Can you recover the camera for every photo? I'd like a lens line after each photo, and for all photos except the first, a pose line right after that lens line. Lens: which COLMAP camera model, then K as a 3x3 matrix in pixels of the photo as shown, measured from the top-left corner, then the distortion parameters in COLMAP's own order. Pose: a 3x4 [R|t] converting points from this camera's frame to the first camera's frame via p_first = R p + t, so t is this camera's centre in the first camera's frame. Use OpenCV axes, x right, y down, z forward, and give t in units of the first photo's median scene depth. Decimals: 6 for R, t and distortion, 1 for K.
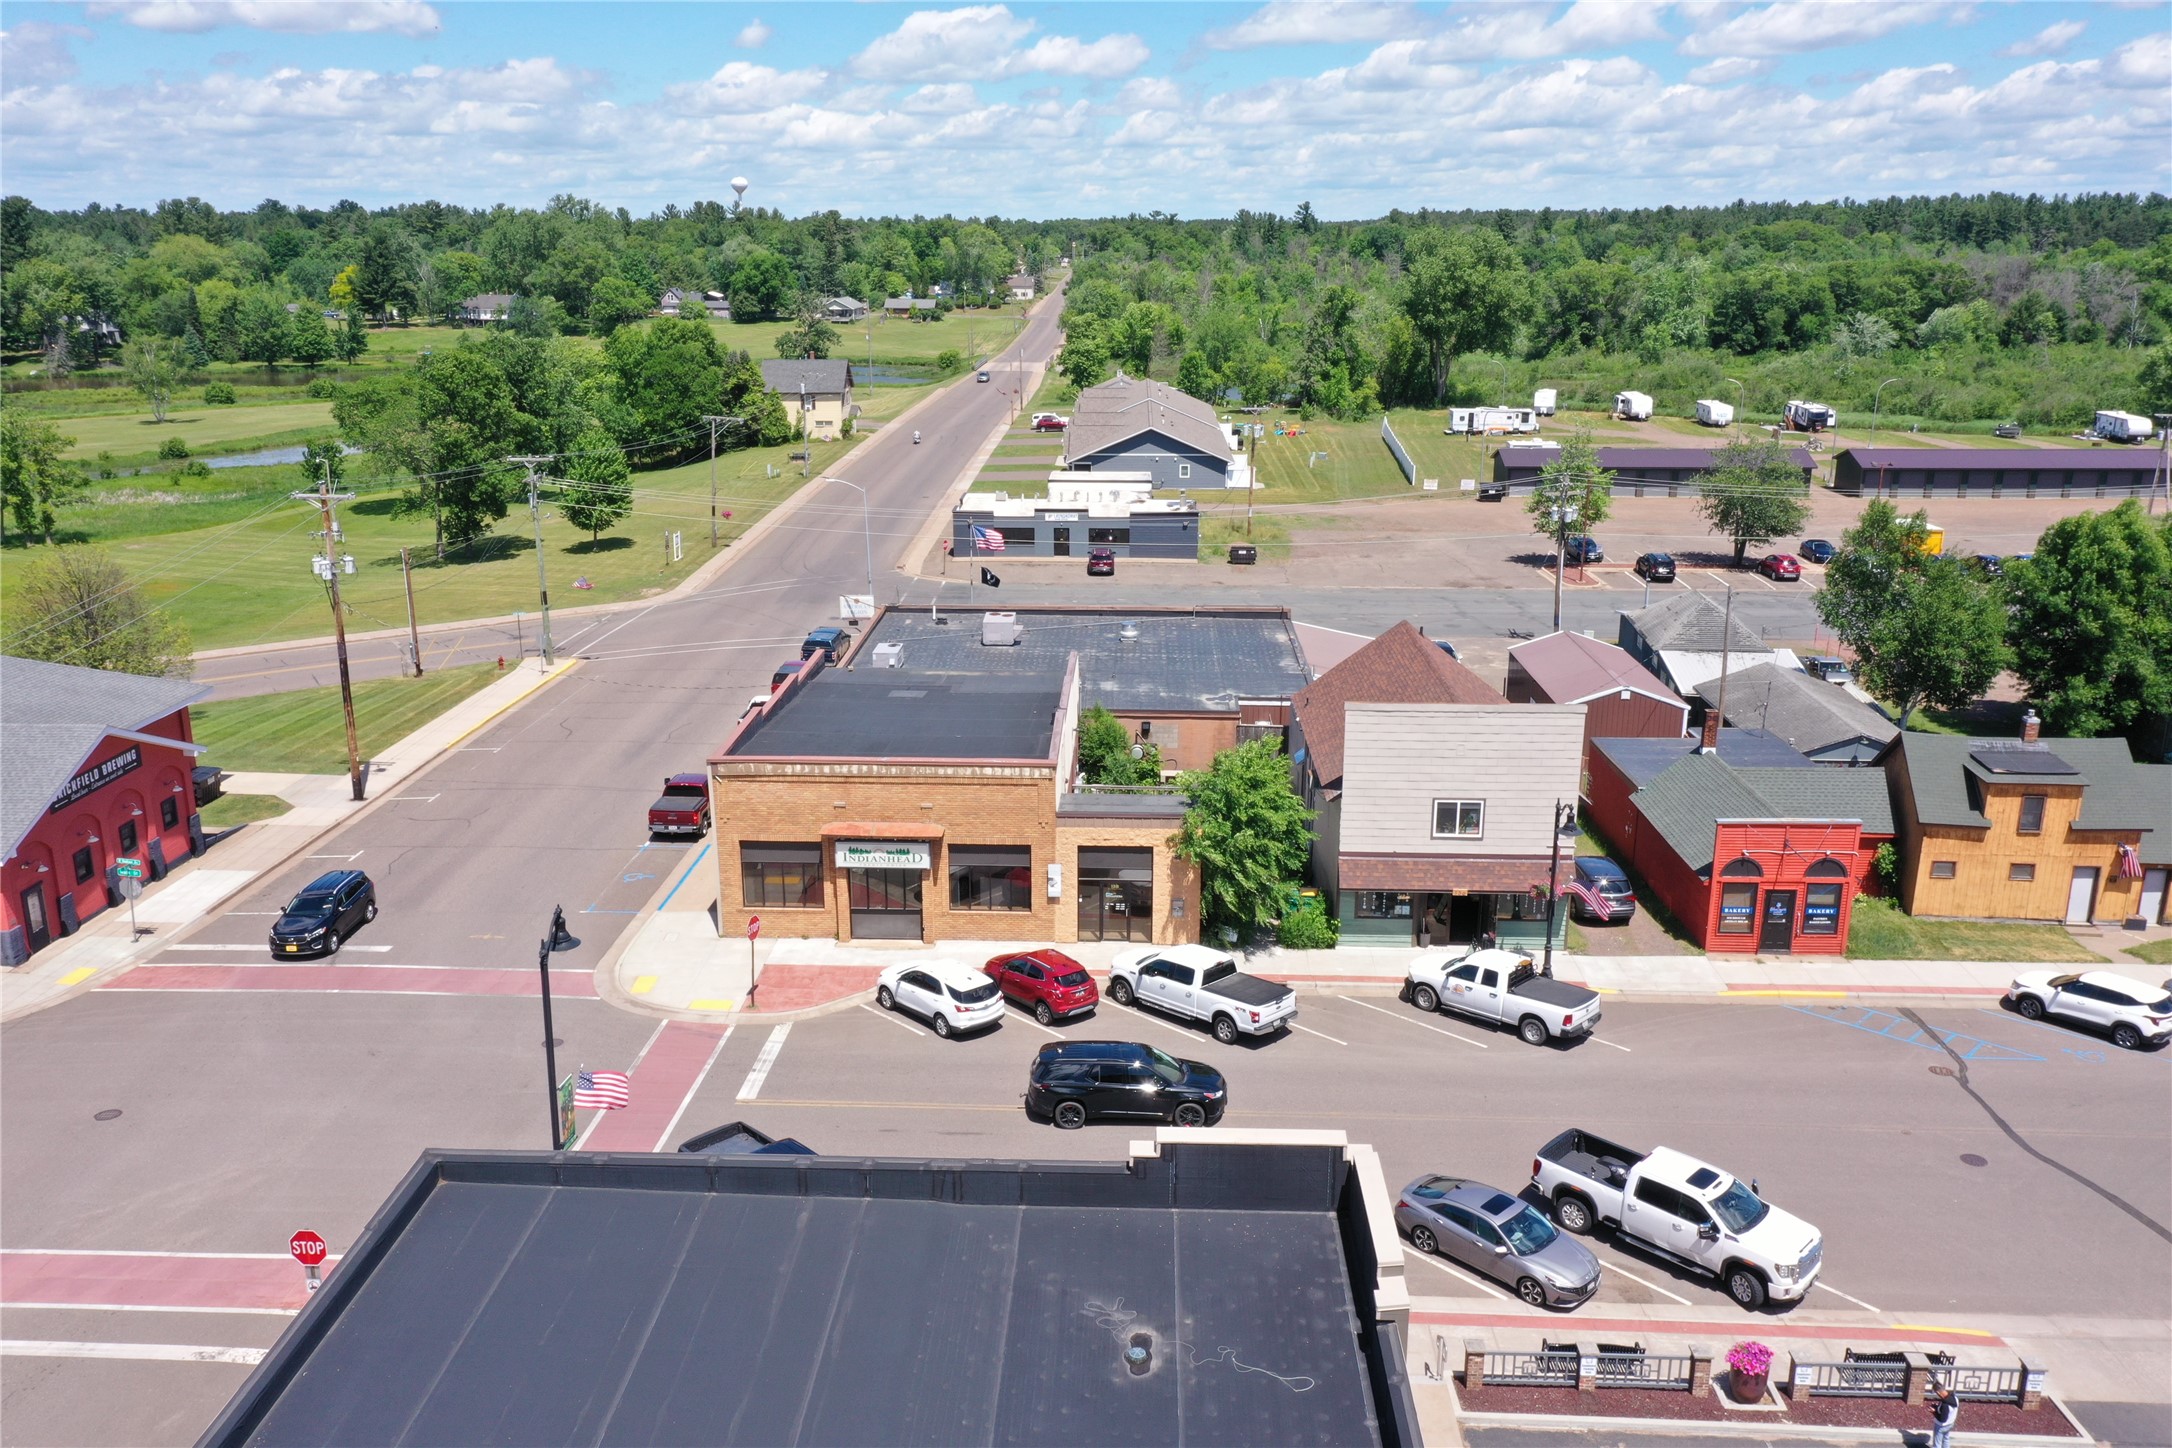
lens RADIAL K [[1725.4, 0, 1088.3], [0, 1725.4, 731.1], [0, 0, 1]] dist [0.013231, 0.002388]
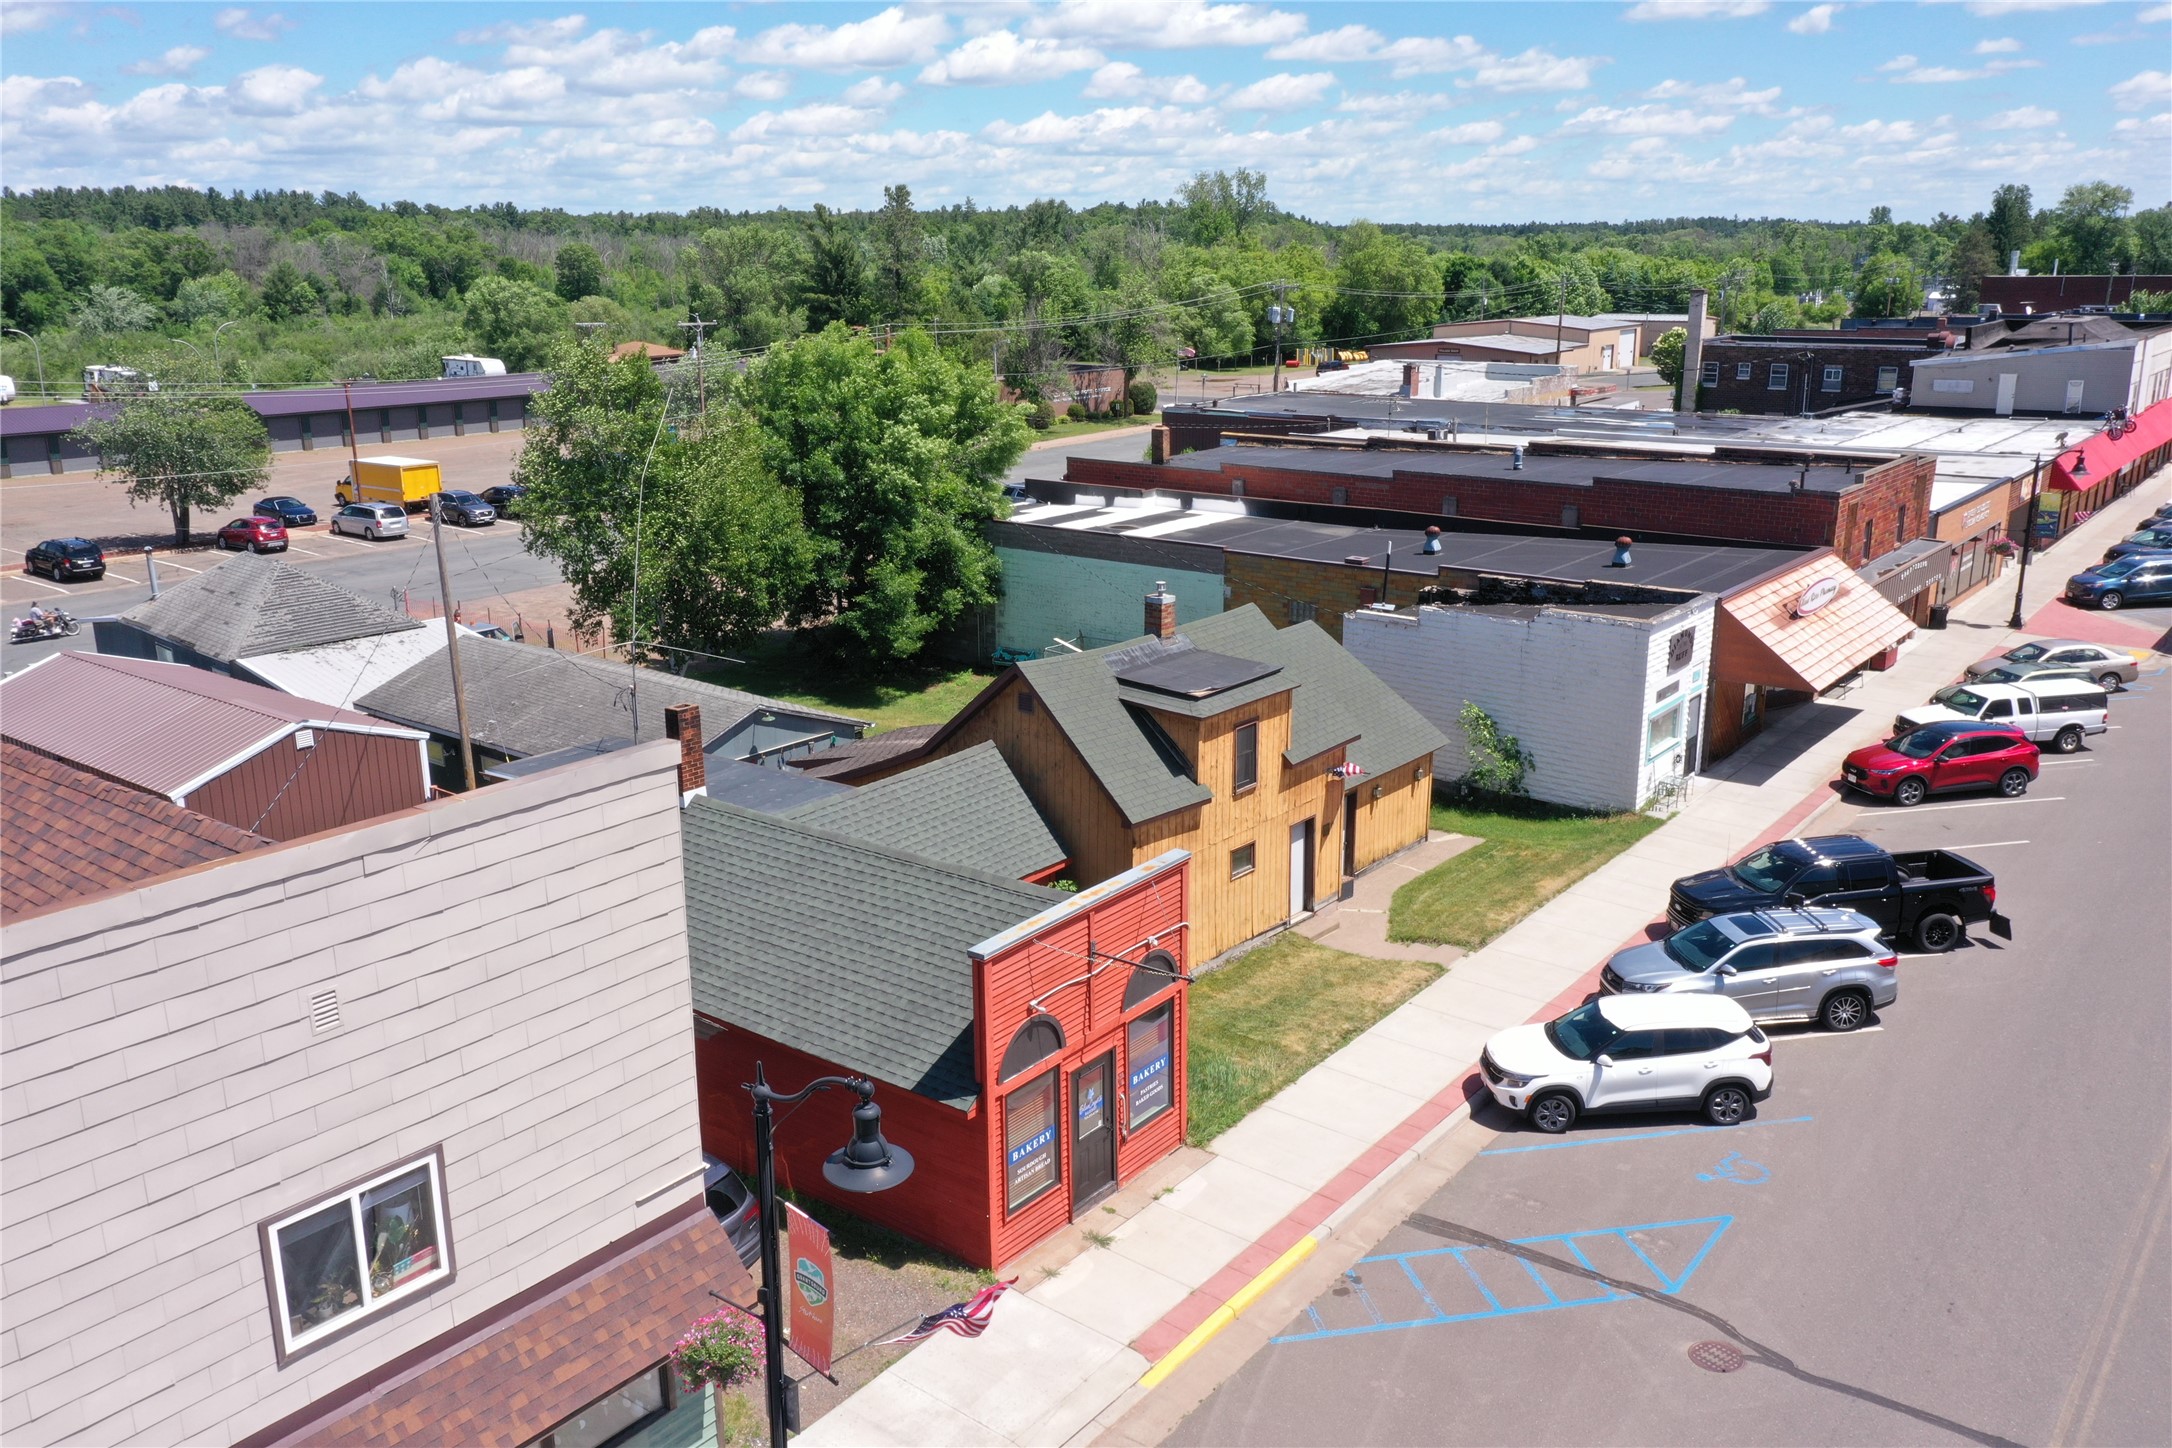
lens RADIAL K [[1725.4, 0, 1081.5], [0, 1725.4, 728.1], [0, 0, 1]] dist [0.013231, 0.002388]
pose [[0.586081, -0.220877, 0.779566, 0.081276], [0.230676, 0.967797, 0.100787, -0.029561], [-0.776723, 0.120758, 0.618158, 0.698661]]
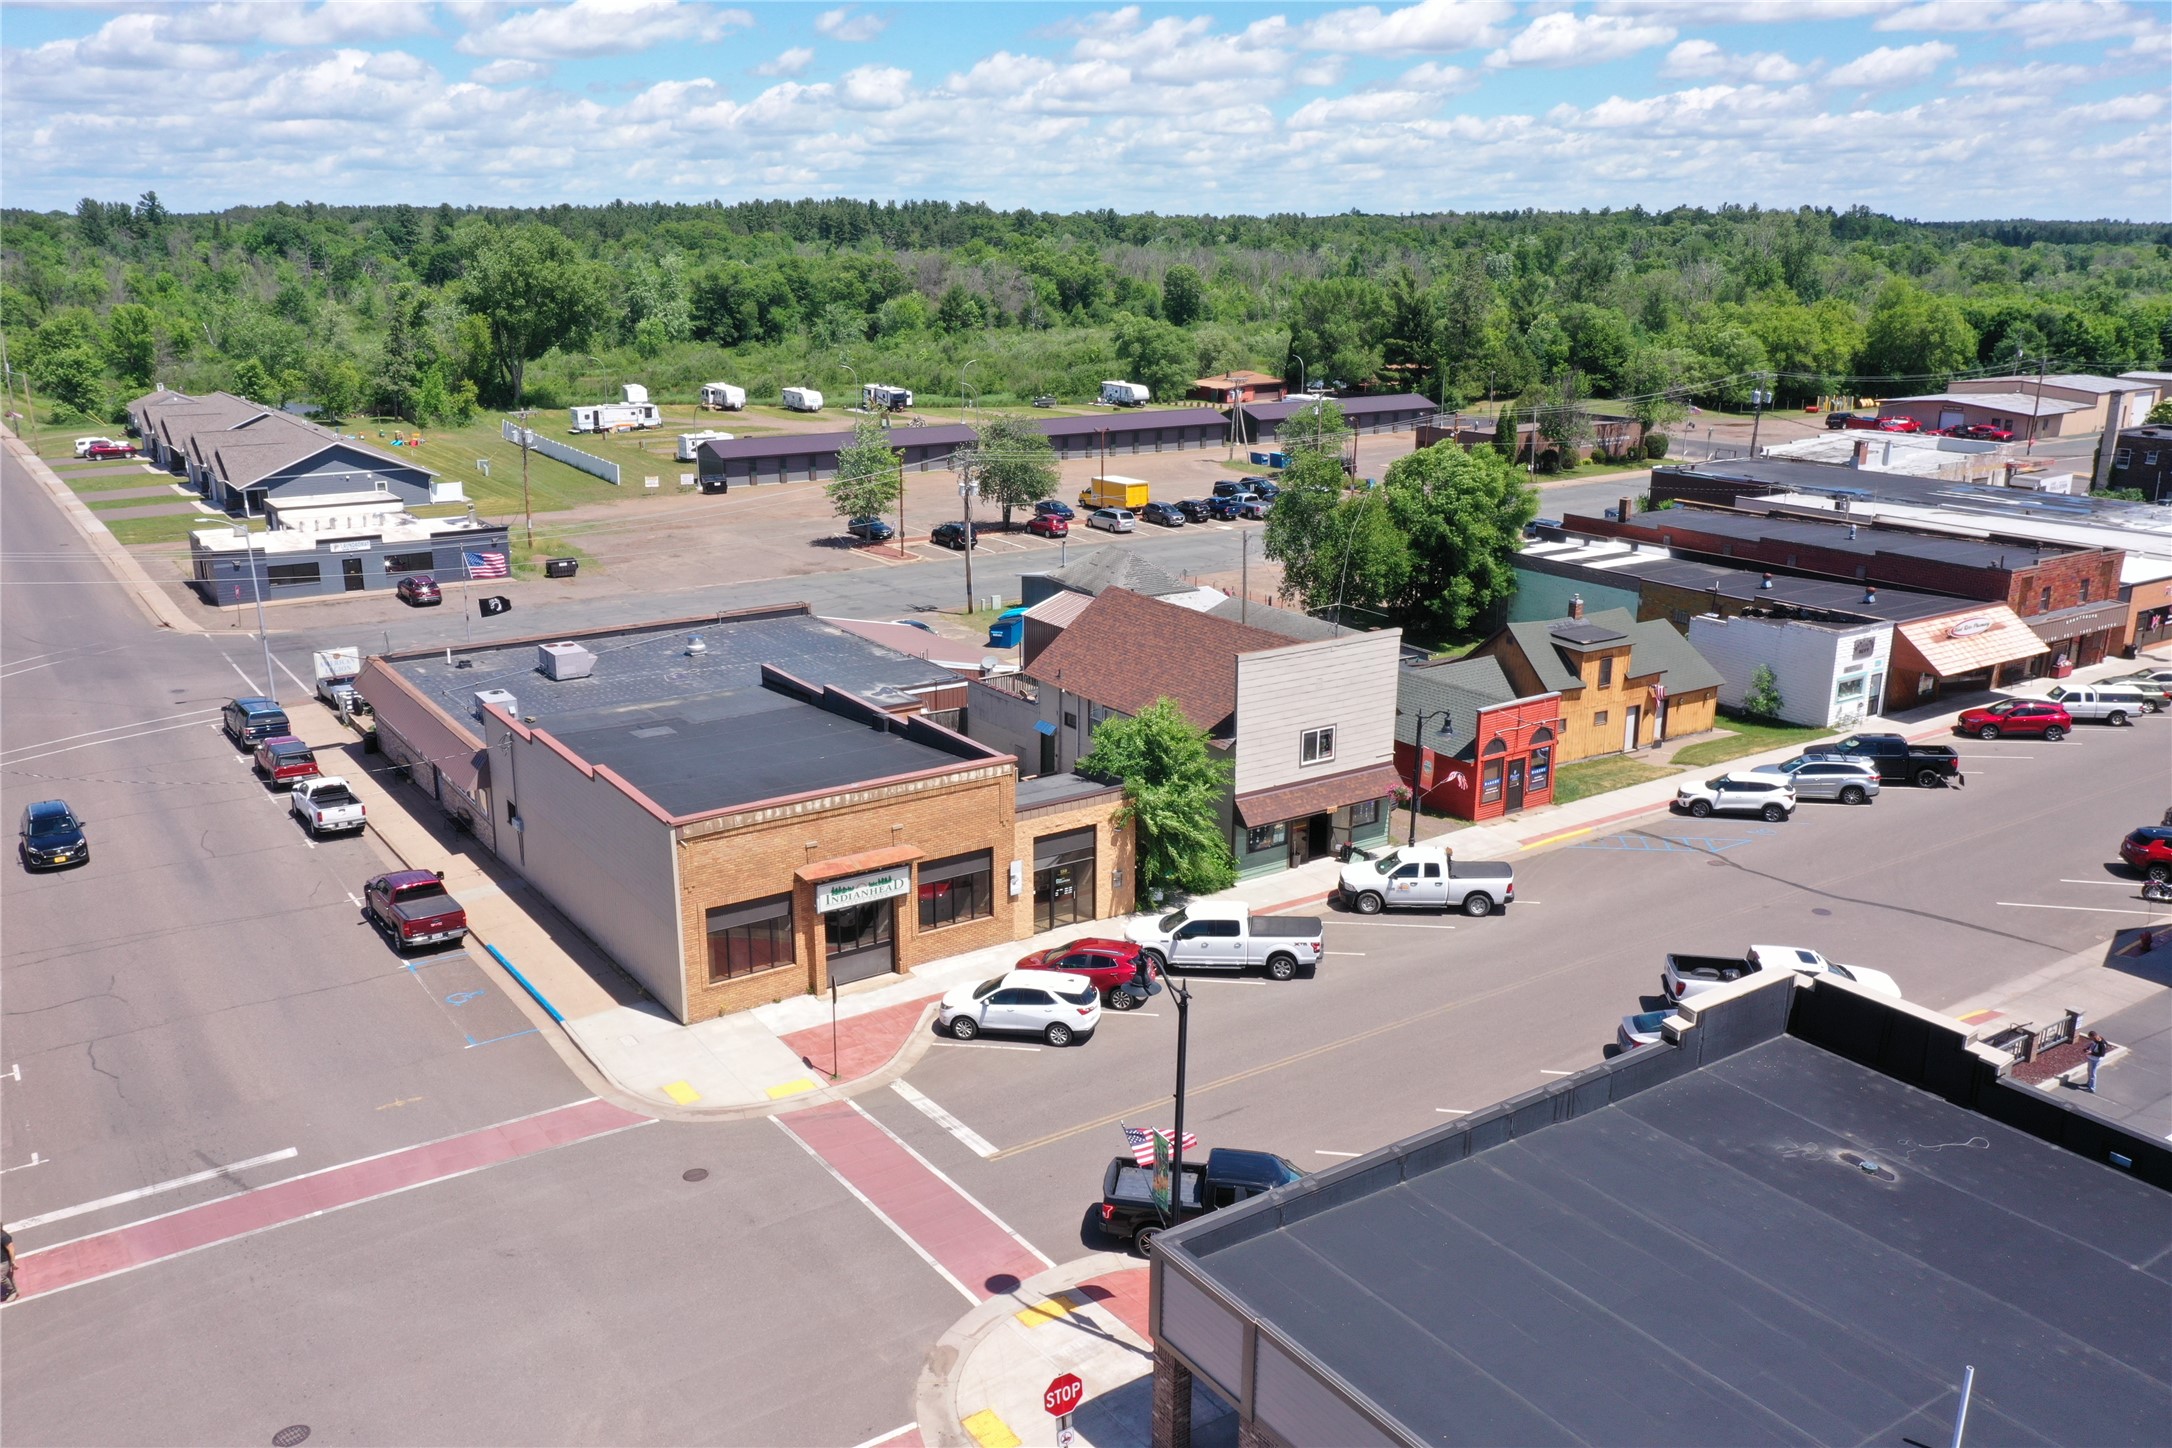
lens RADIAL K [[1725.4, 0, 1090.4], [0, 1725.4, 729.5], [0, 0, 1]] dist [0.013231, 0.002388]
pose [[0.803383, -0.160687, 0.573372, -0.514934], [0.160911, 0.985662, 0.050770, -0.037571], [-0.573309, 0.051474, 0.817721, 0.167363]]
